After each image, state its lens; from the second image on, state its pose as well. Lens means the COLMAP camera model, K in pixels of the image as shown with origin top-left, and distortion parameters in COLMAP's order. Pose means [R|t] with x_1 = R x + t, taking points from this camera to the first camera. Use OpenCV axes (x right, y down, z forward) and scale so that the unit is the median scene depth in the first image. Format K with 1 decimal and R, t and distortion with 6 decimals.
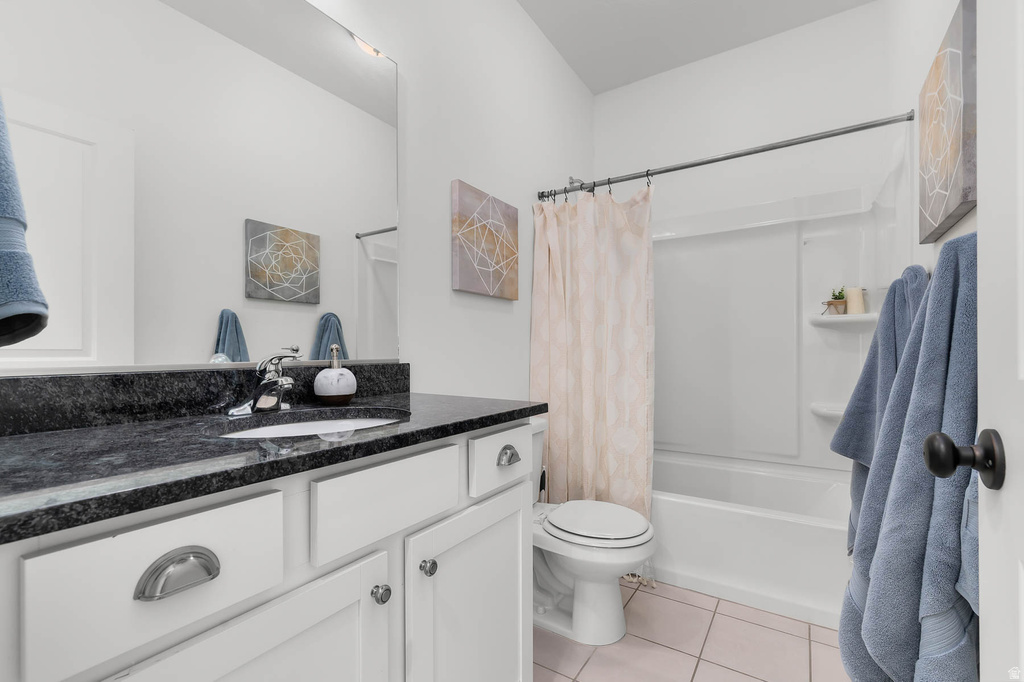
lens RADIAL K [[452.4, 0, 516.7], [0, 452.4, 346.2], [0, 0, 1]] dist [0.004095, 0.000050]
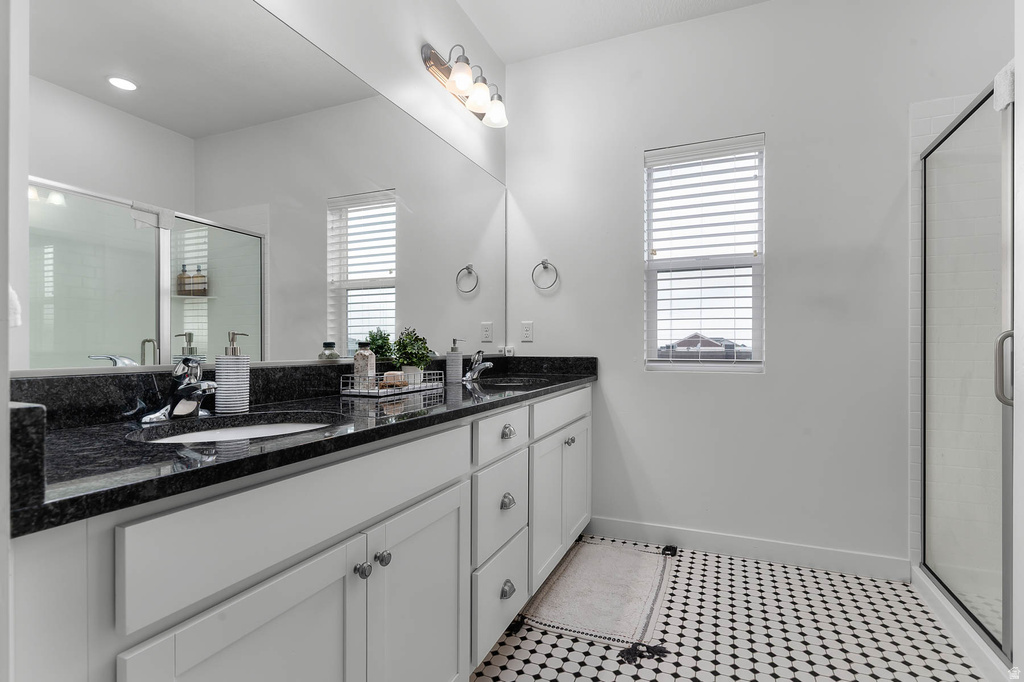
lens RADIAL K [[493.3, 0, 511.8], [0, 493.3, 349.8], [0, 0, 1]] dist [-0.011609, 0.000250]
pose [[0.982688, 0.002450, 0.185254, -0.076407], [-0.003306, 0.999985, 0.004315, -0.003782], [-0.185241, -0.004853, 0.982681, -0.125870]]
